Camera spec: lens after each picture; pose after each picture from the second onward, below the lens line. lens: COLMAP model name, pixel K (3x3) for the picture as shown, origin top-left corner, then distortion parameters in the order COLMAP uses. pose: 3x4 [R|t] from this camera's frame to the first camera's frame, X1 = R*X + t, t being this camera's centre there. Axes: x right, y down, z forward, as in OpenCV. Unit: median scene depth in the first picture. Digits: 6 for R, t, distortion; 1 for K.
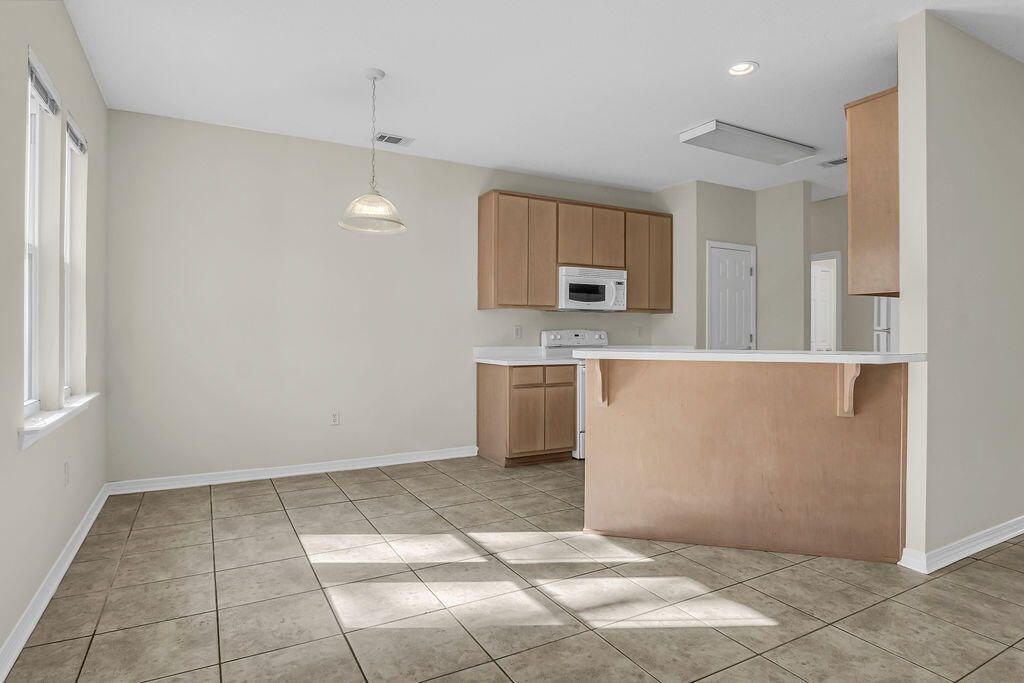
lens RADIAL K [[555.2, 0, 515.3], [0, 555.2, 338.6], [0, 0, 1]] dist [-0.032262, 0.004882]
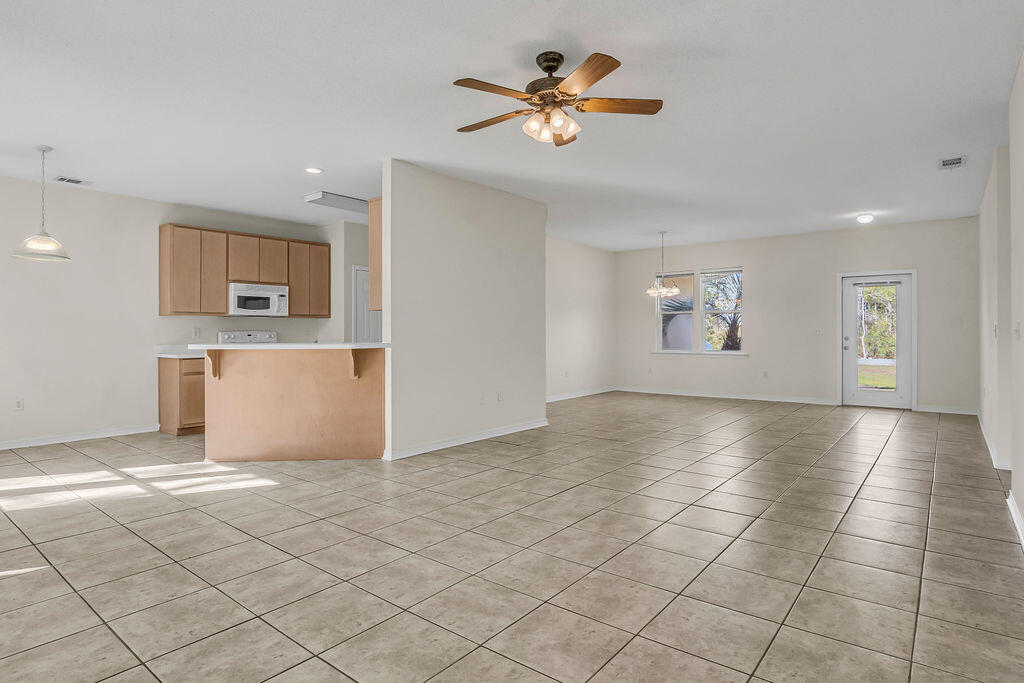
lens RADIAL K [[555.2, 0, 504.7], [0, 555.2, 336.7], [0, 0, 1]] dist [-0.032262, 0.004882]
pose [[0.931122, -0.008885, 0.364599, 0.214635], [0.009833, 0.999951, -0.000742, 0.004898], [-0.364575, 0.004276, 0.931164, -0.459485]]
